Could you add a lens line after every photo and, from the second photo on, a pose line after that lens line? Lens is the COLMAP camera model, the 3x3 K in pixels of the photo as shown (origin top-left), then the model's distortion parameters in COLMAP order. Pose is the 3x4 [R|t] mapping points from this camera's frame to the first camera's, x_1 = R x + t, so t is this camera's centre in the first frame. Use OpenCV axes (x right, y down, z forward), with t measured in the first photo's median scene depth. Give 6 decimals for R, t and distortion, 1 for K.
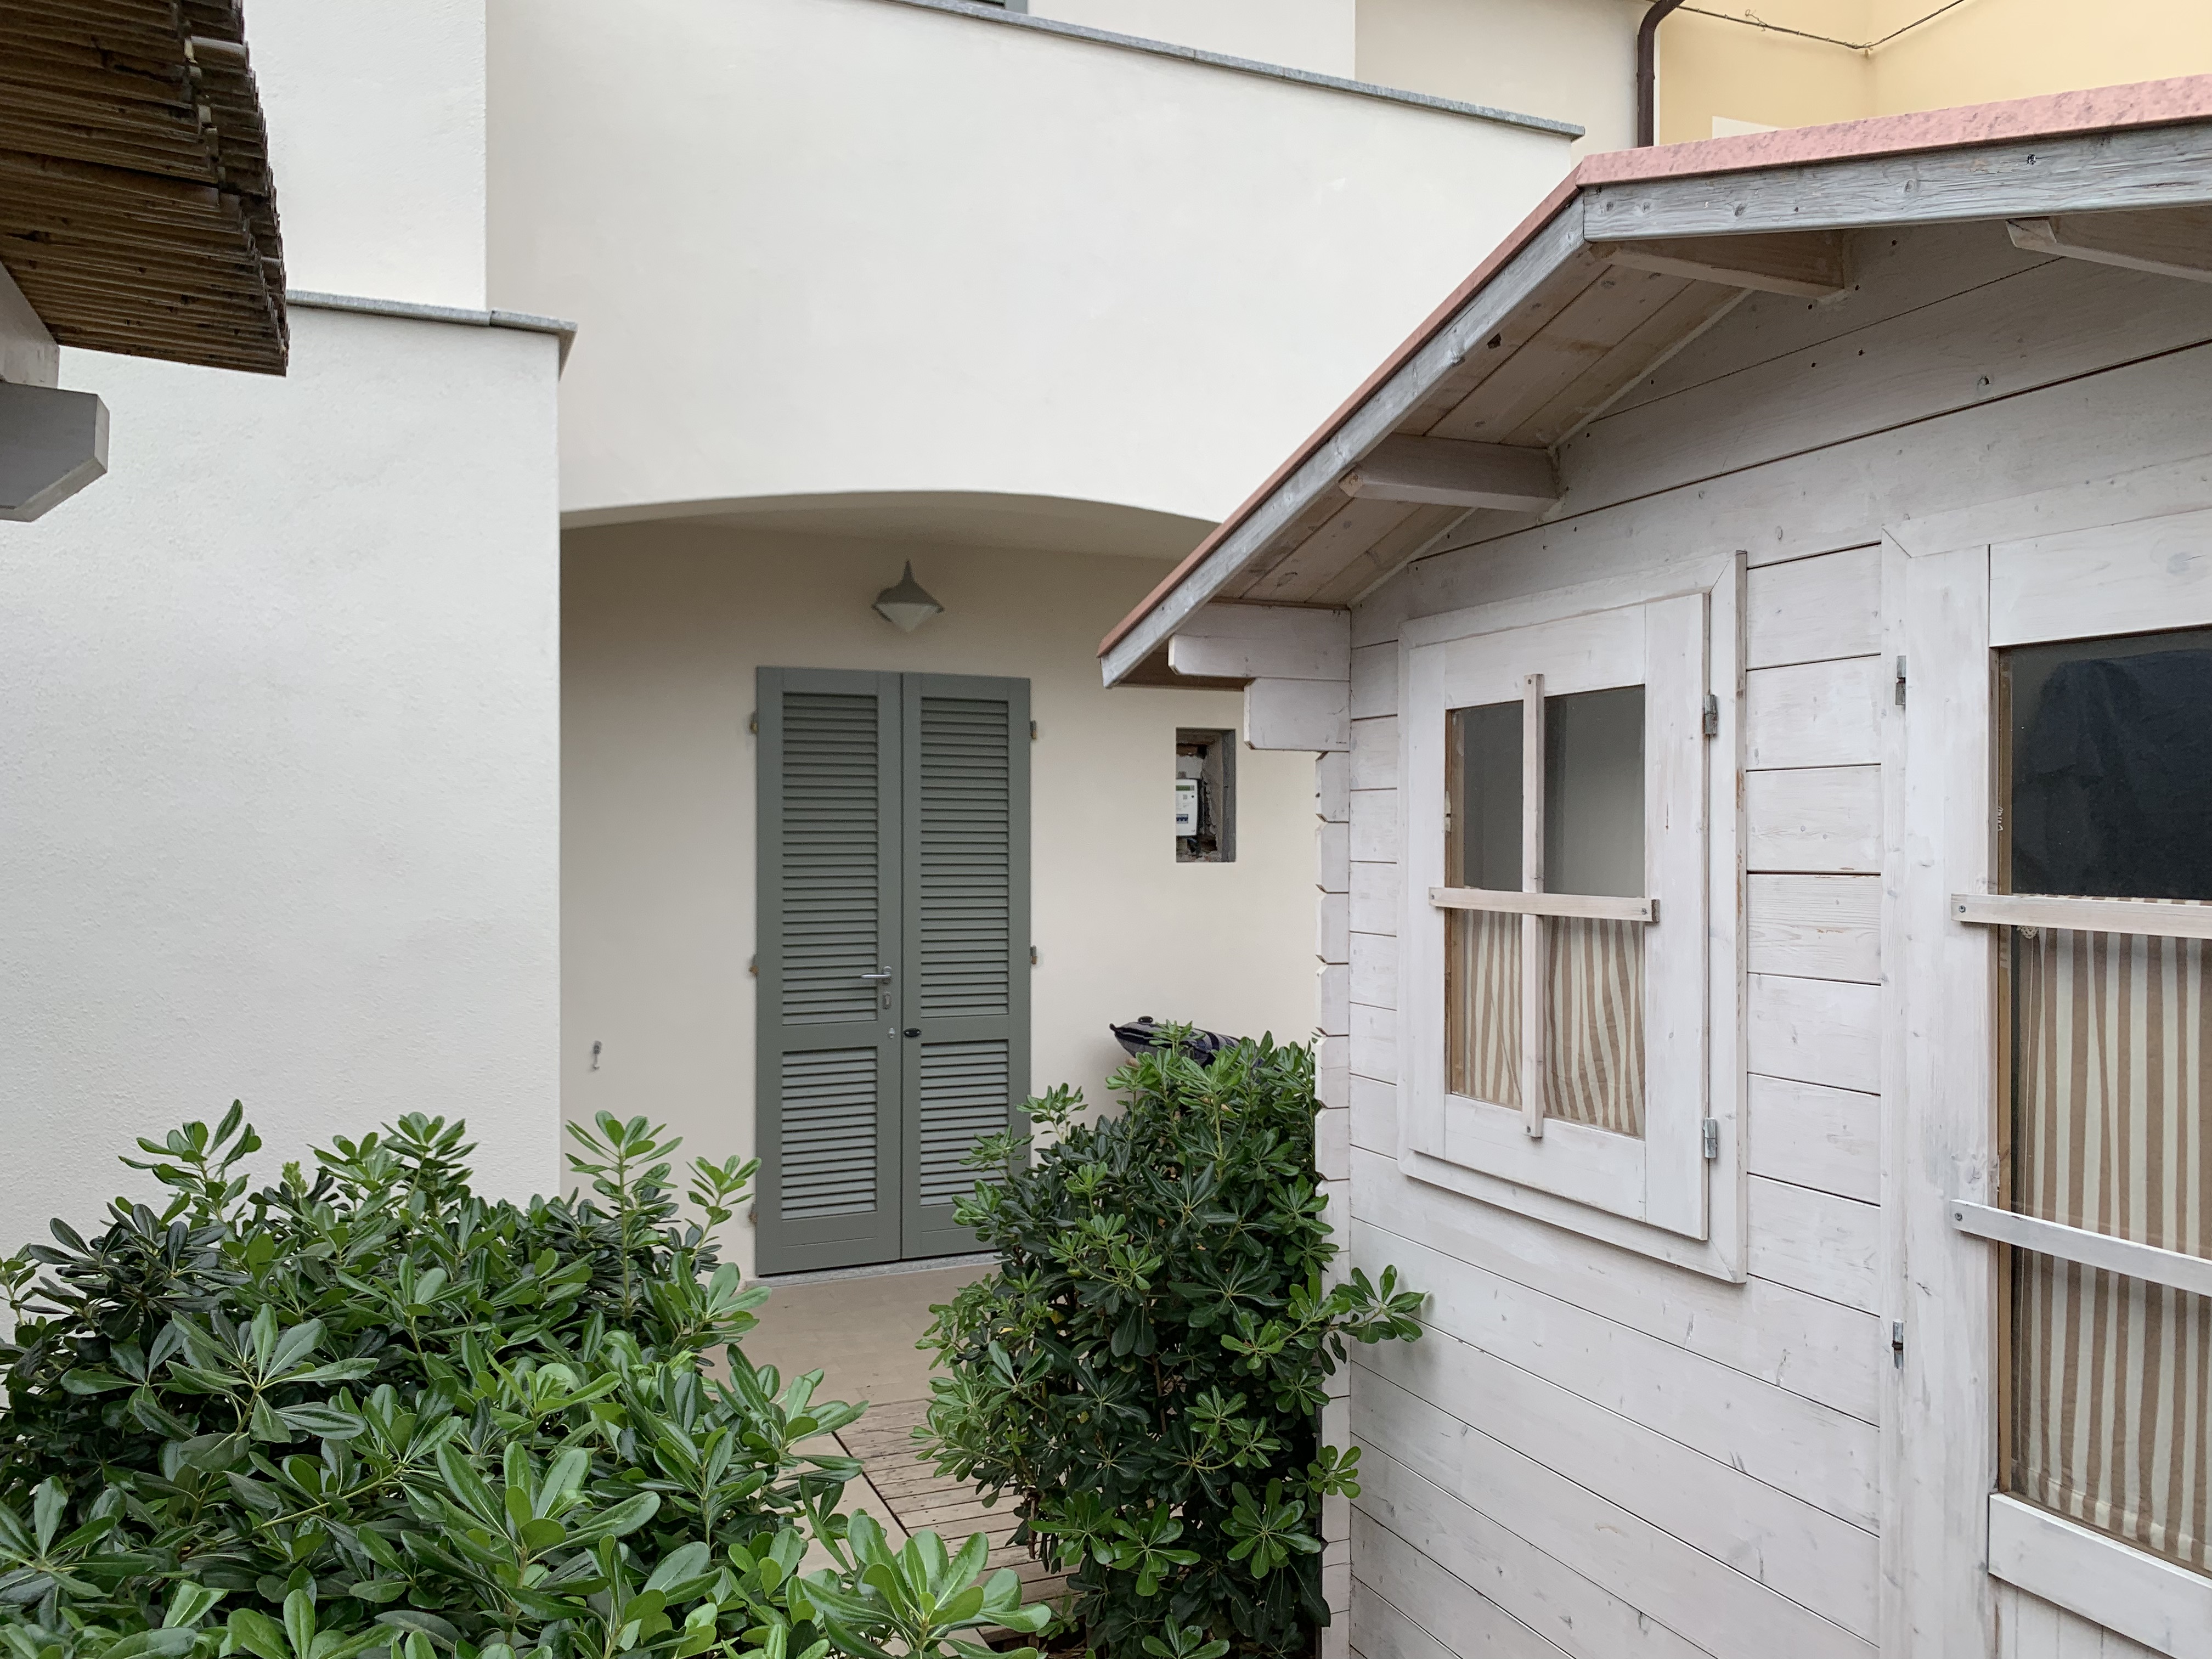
lens RADIAL K [[1680.8, 0, 1109.6], [0, 1680.8, 840.4], [0, 0, 1]] dist [0.022945, -0.035088]
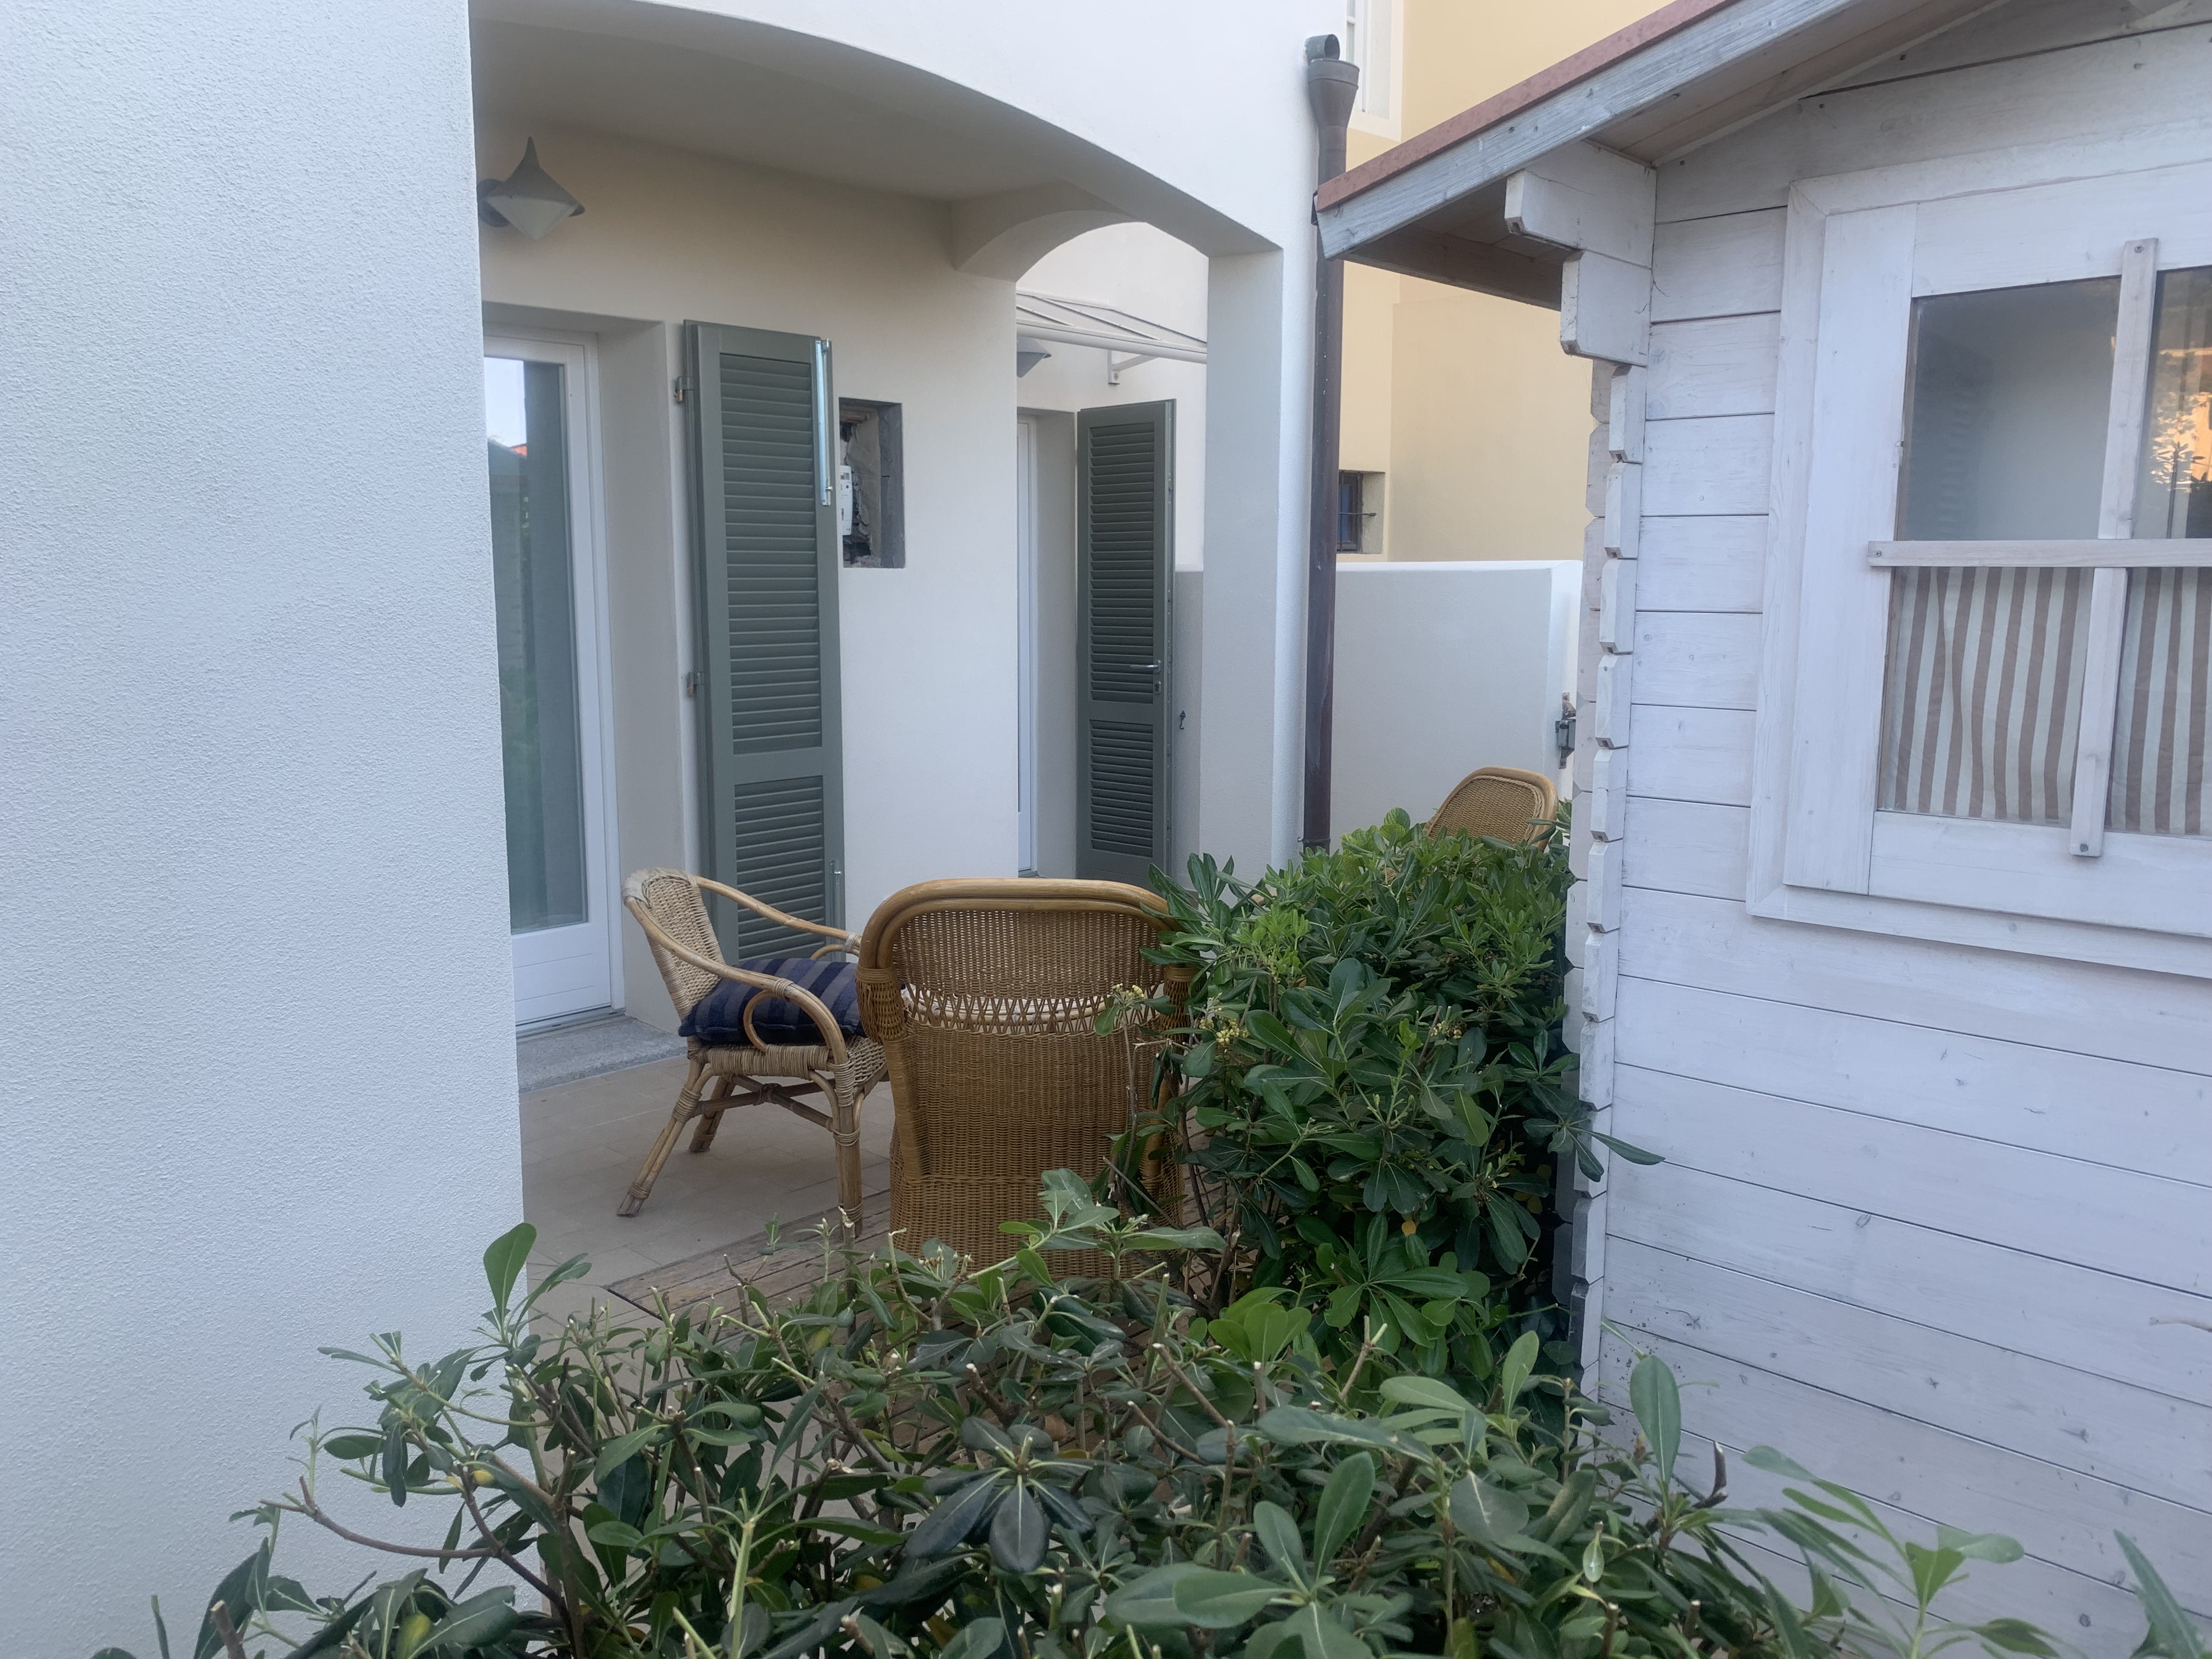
lens RADIAL K [[1680.8, 0, 1089.8], [0, 1680.8, 822.1], [0, 0, 1]] dist [0.022945, -0.035088]
pose [[0.912548, -0.058168, 0.404811, -0.538051], [-0.000514, 0.989669, 0.143367, 0.053829], [-0.408968, -0.131038, 0.903091, 0.539810]]
